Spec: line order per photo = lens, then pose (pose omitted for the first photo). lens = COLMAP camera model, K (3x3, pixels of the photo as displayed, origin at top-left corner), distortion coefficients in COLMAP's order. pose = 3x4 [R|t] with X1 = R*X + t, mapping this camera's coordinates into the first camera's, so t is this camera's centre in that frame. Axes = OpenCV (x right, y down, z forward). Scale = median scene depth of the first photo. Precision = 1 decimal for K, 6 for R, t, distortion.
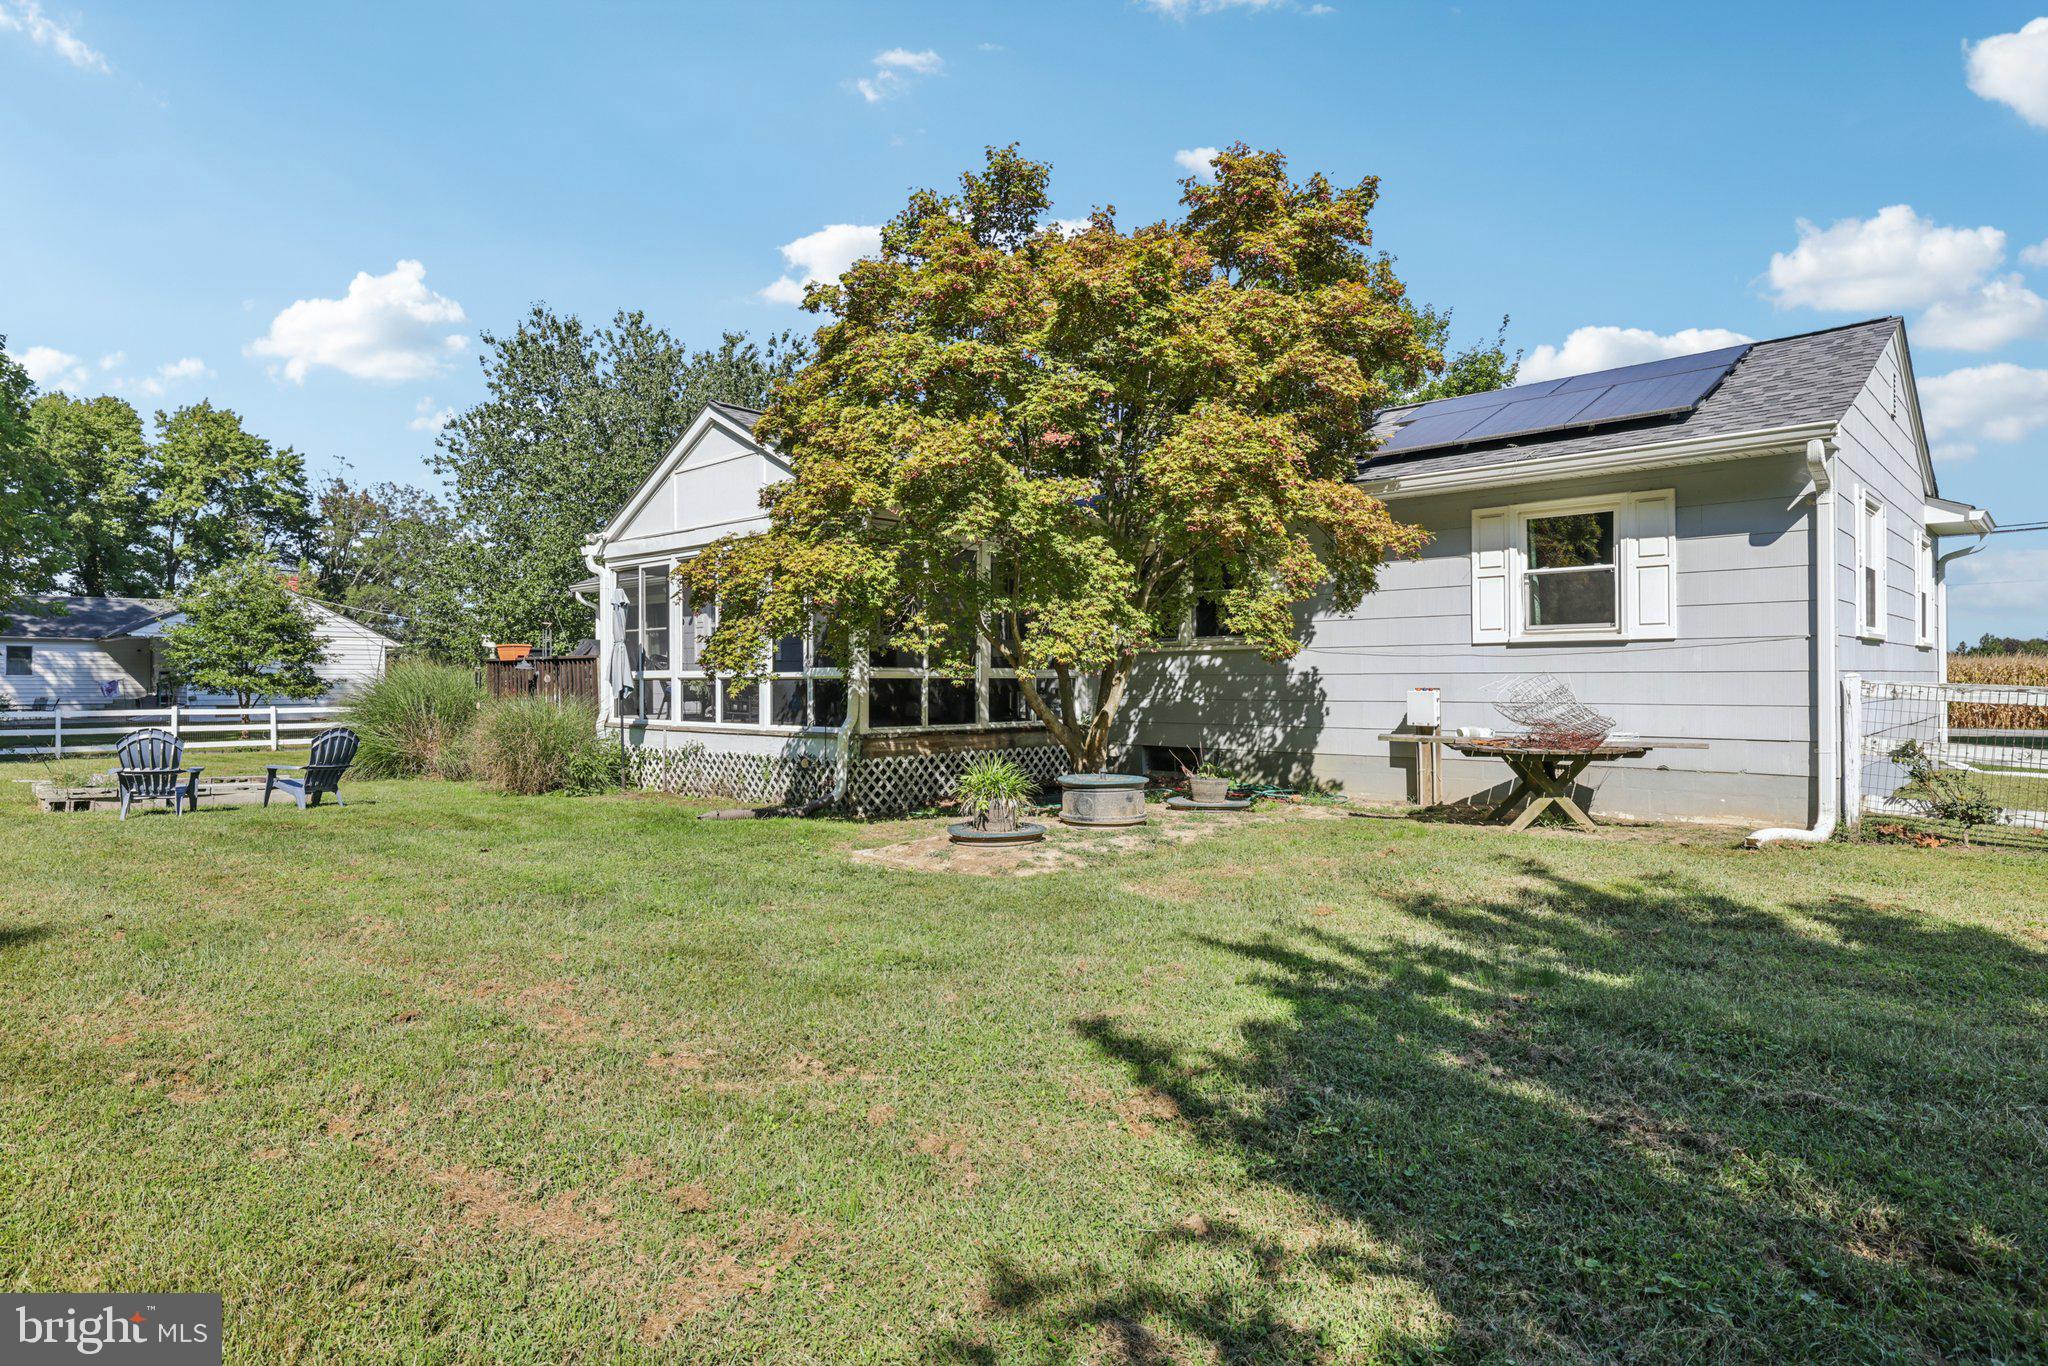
lens RADIAL K [[1114.4, 0, 1024.0], [0, 1114.4, 683.0], [0, 0, 1]] dist [0.004222, 0.001008]
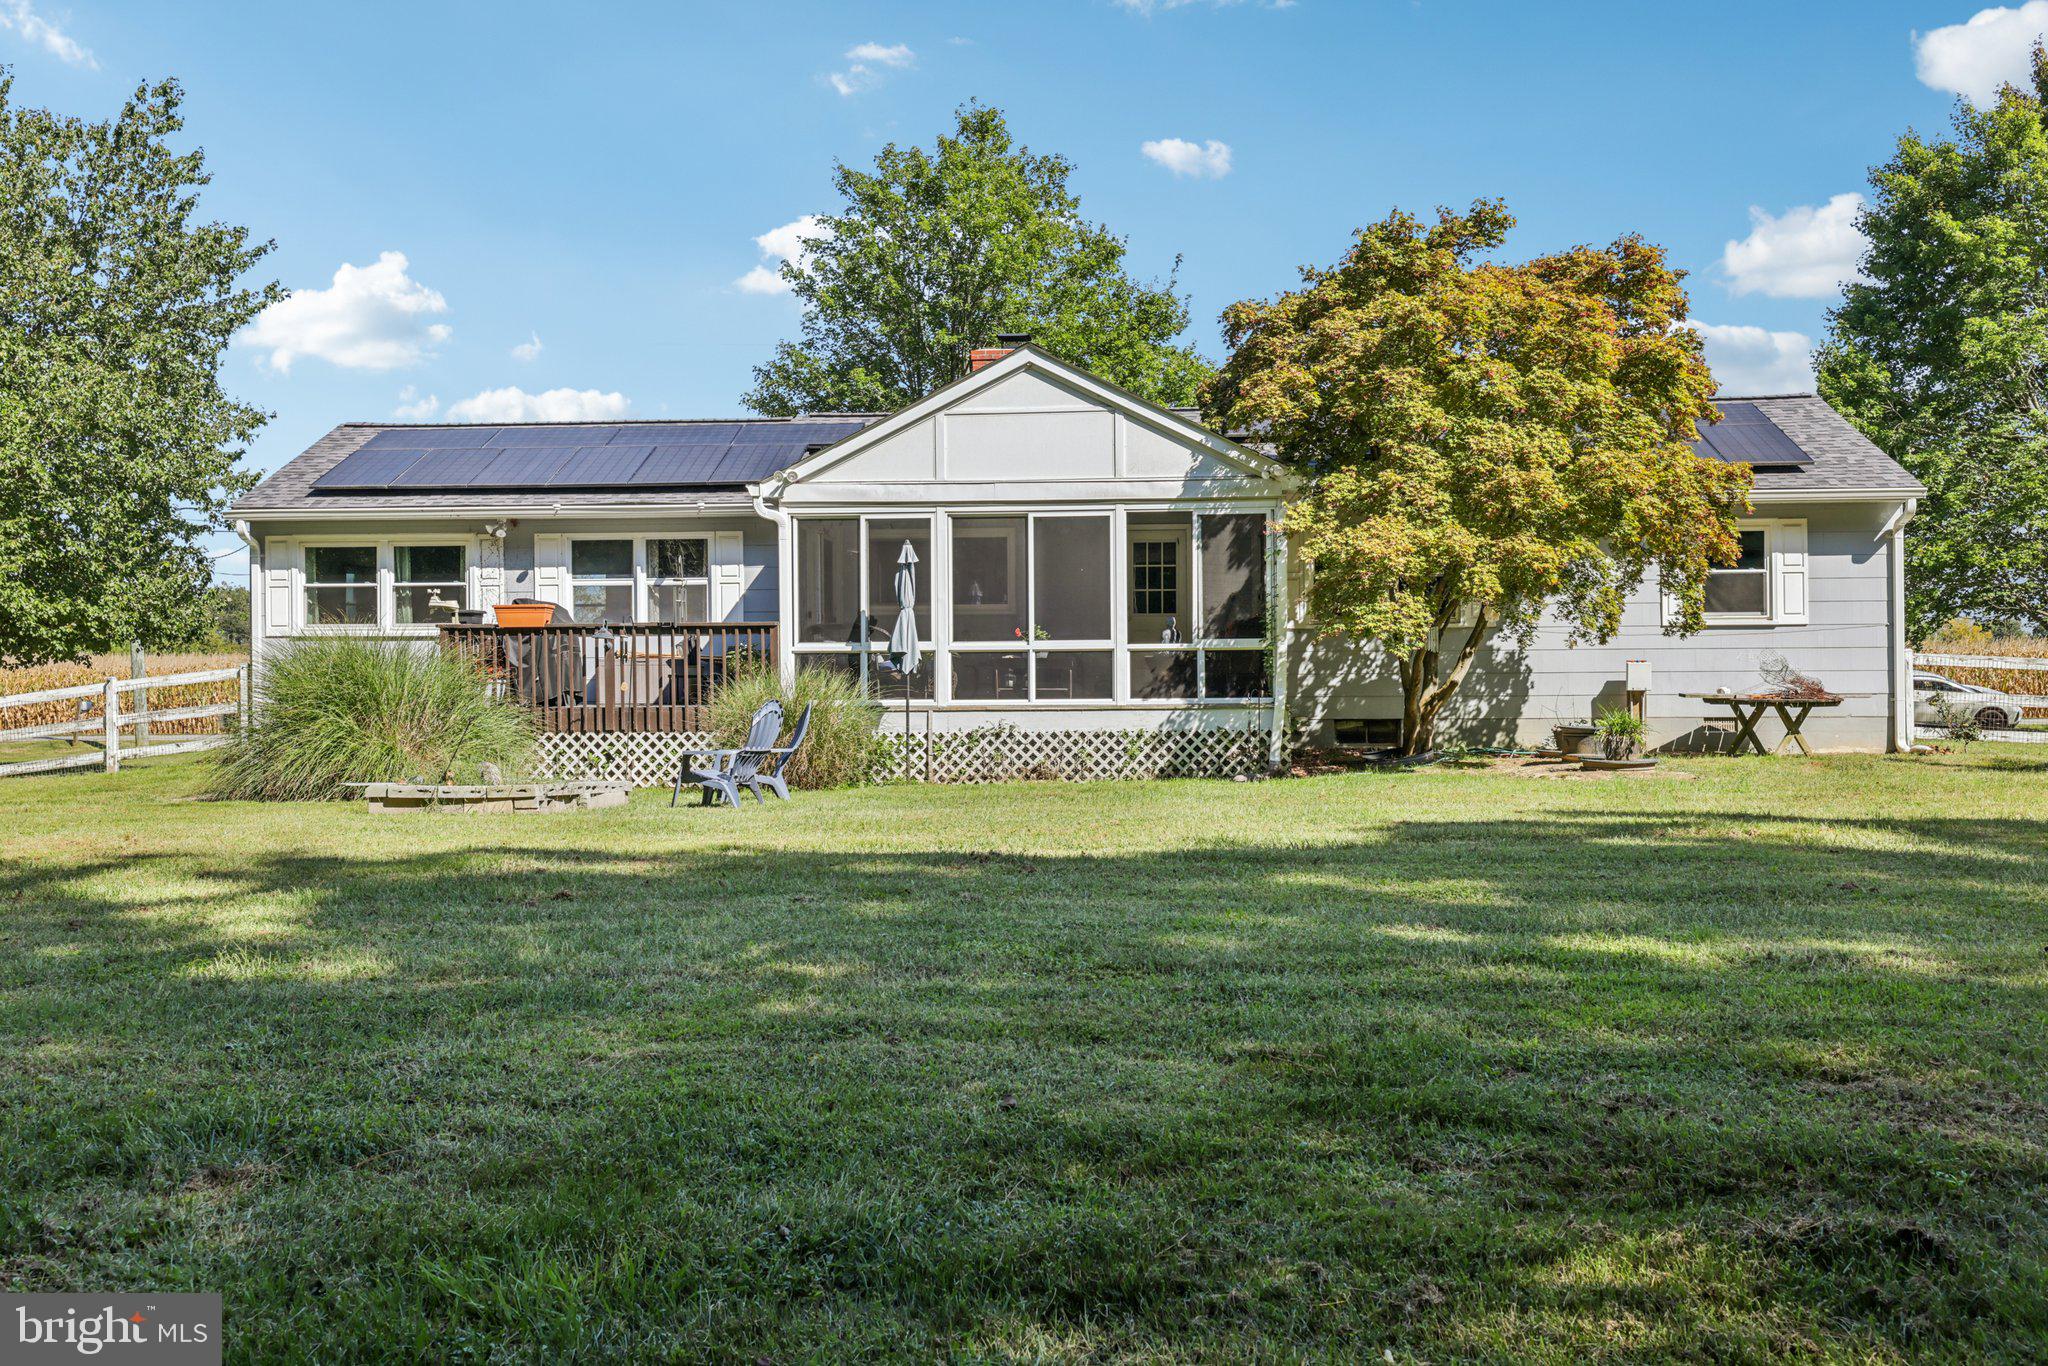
lens RADIAL K [[1996.1, 0, 1024.0], [0, 1996.1, 683.0], [0, 0, 1]] dist [0.019786, 0.016651]
pose [[0.791397, 0.004151, 0.611289, -1.362032], [0.003440, 0.999931, -0.011244, 0.043332], [-0.611293, 0.011002, 0.791328, -0.296293]]
